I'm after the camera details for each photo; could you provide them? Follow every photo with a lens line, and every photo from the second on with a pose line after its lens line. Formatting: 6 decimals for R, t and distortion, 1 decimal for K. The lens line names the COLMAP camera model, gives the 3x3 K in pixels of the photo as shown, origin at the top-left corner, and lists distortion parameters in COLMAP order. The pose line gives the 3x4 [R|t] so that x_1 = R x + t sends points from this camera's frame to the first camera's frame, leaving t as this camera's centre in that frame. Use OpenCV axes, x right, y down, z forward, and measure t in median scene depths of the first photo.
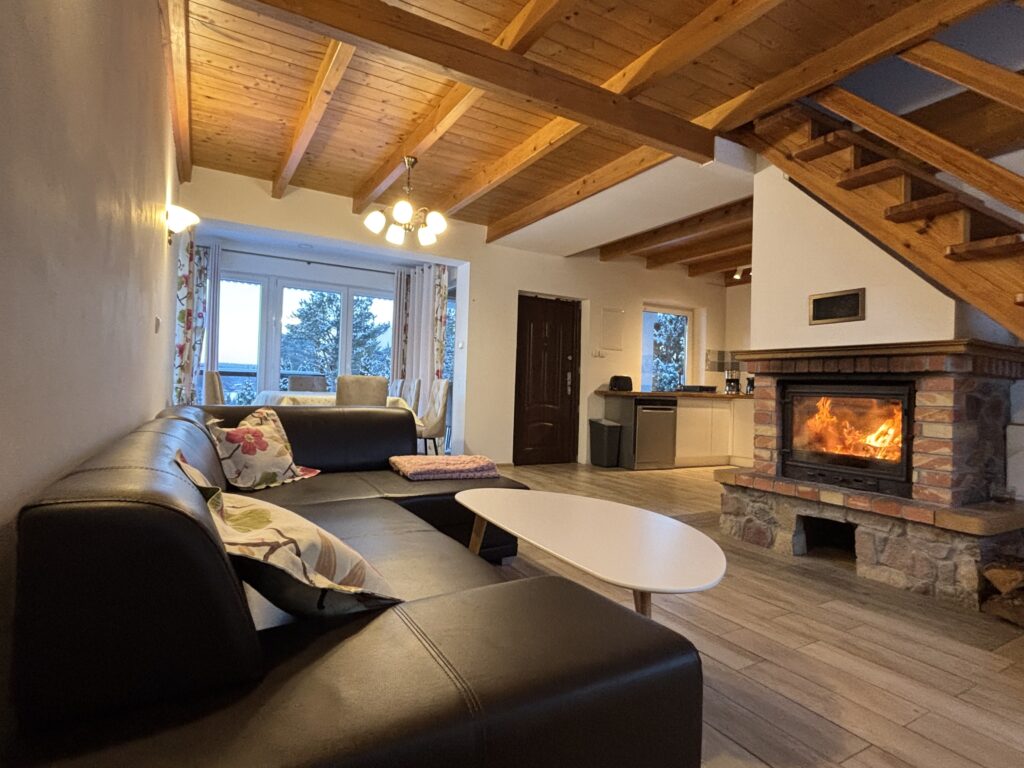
lens RADIAL K [[540.1, 0, 515.5], [0, 540.1, 380.5], [0, 0, 1]] dist [-0.000273, 0.013119]
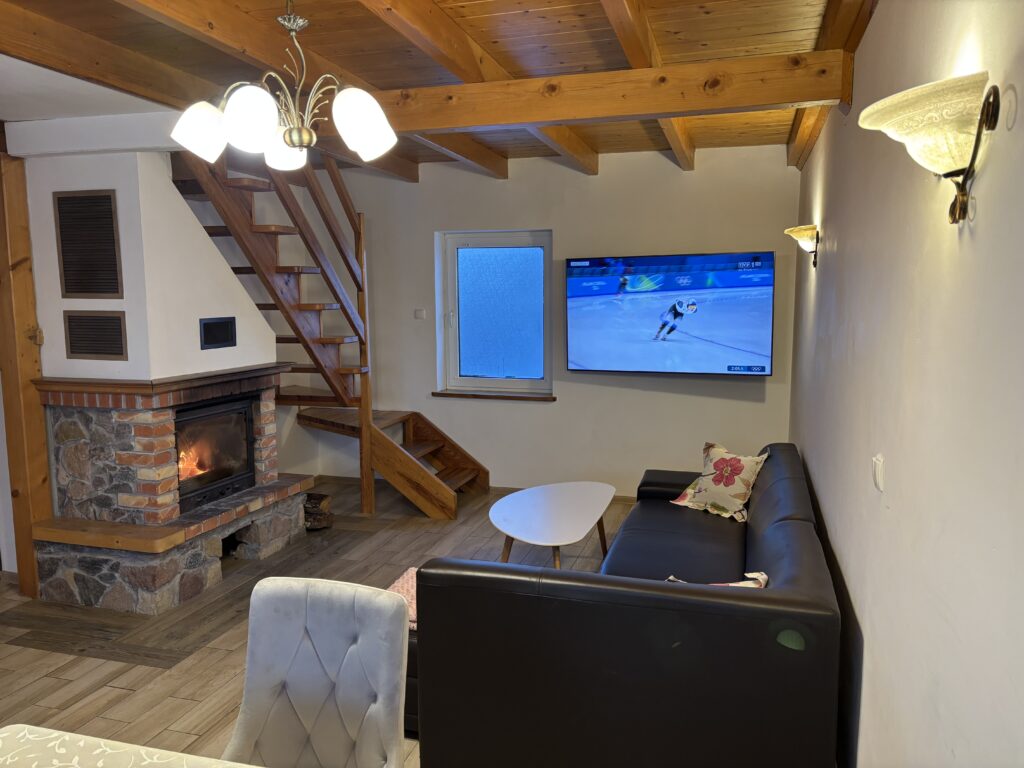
lens RADIAL K [[772.1, 0, 512.0], [0, 772.1, 384.0], [0, 0, 1]] dist [0.092337, -0.100683]
pose [[-0.674713, -0.115177, 0.729038, -0.828867], [-0.027173, 0.990956, 0.131408, -0.232923], [-0.737580, 0.068852, -0.671741, 1.486943]]
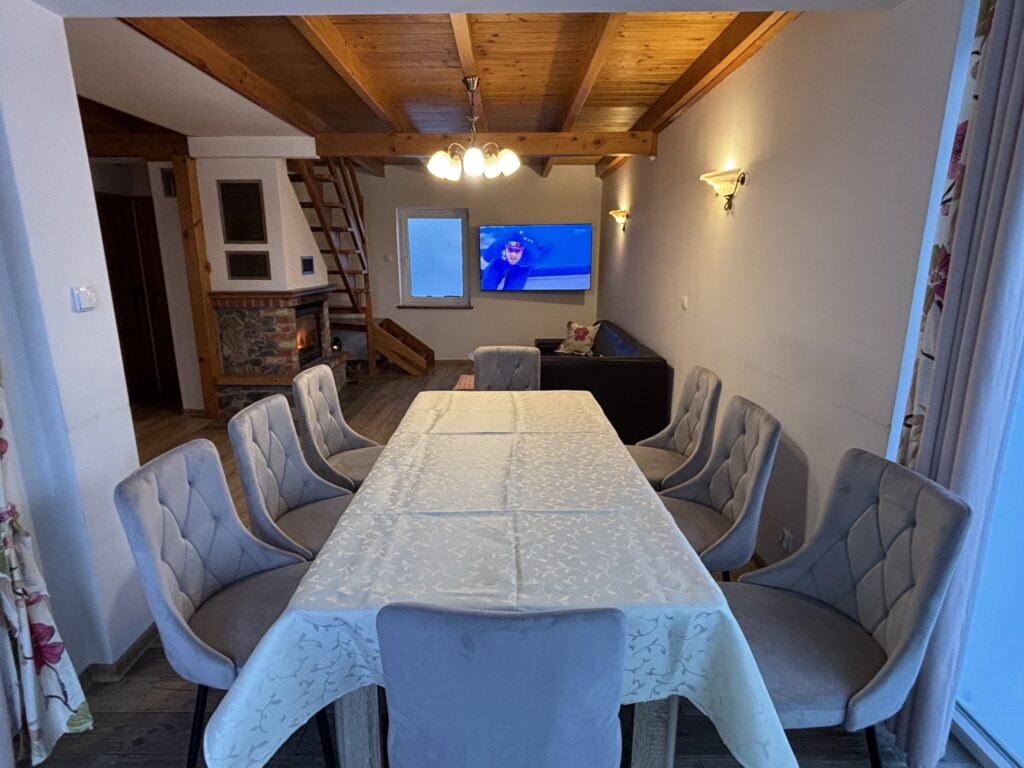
lens RADIAL K [[551.3, 0, 504.3], [0, 551.3, 383.9], [0, 0, 1]] dist [-0.001249, -0.000466]
pose [[-0.854905, -0.146099, 0.497788, -0.874348], [-0.033024, 0.972906, 0.228829, -0.179962], [-0.517732, 0.179188, -0.836567, 2.108838]]
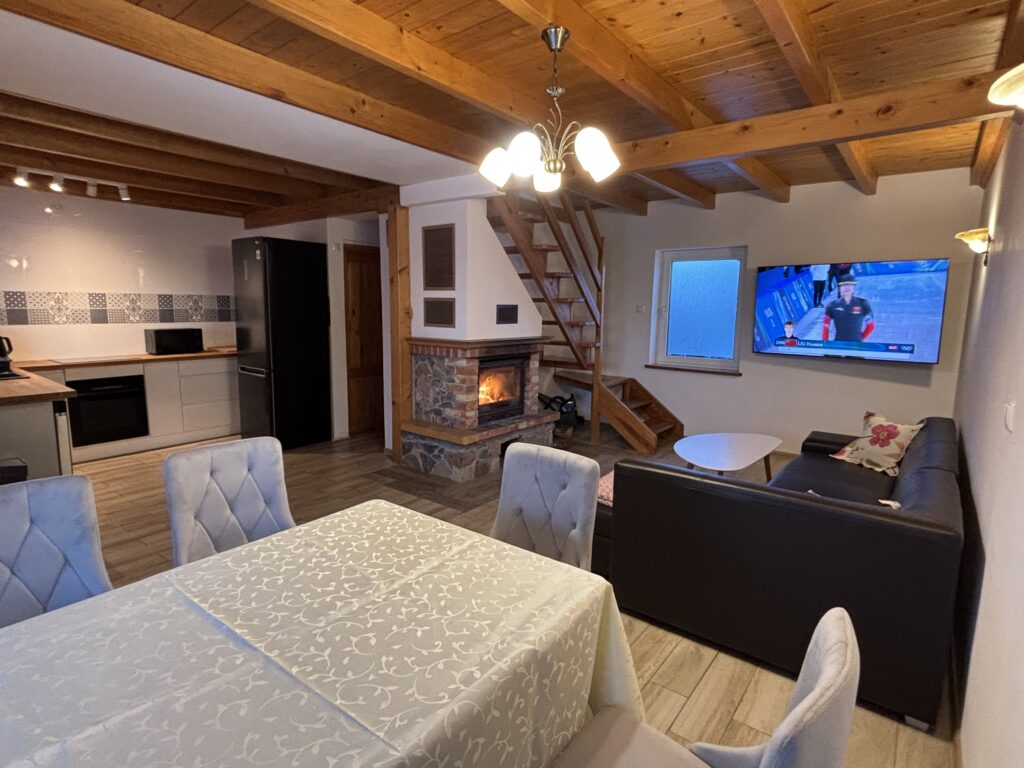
lens RADIAL K [[537.3, 0, 506.0], [0, 537.3, 381.7], [0, 0, 1]] dist [0.037226, -0.030983]
pose [[-0.355016, -0.166346, 0.919942, -0.874889], [-0.040271, 0.985850, 0.162723, -0.184687], [-0.933993, 0.020722, -0.356691, 1.479027]]
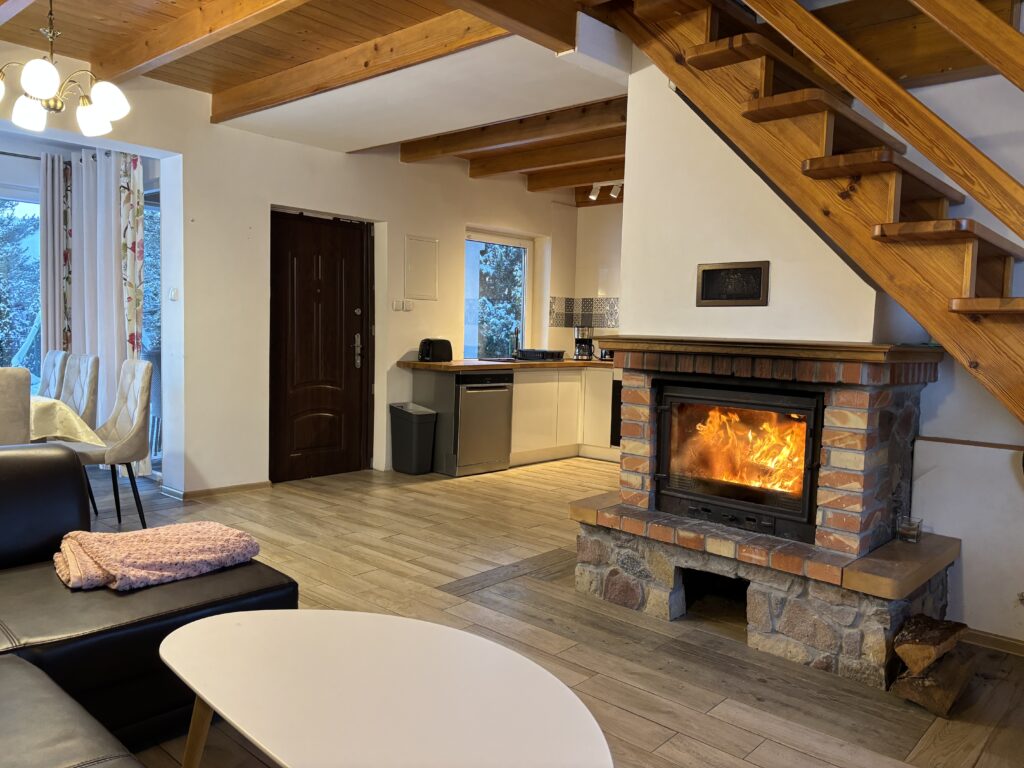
lens RADIAL K [[760.9, 0, 518.6], [0, 760.9, 387.1], [0, 0, 1]] dist [0.141618, -0.160066]
pose [[0.953459, -0.024017, 0.300565, 0.007539], [-0.004796, 0.995489, 0.094758, -0.088374], [-0.301485, -0.091789, 0.949042, 0.087653]]
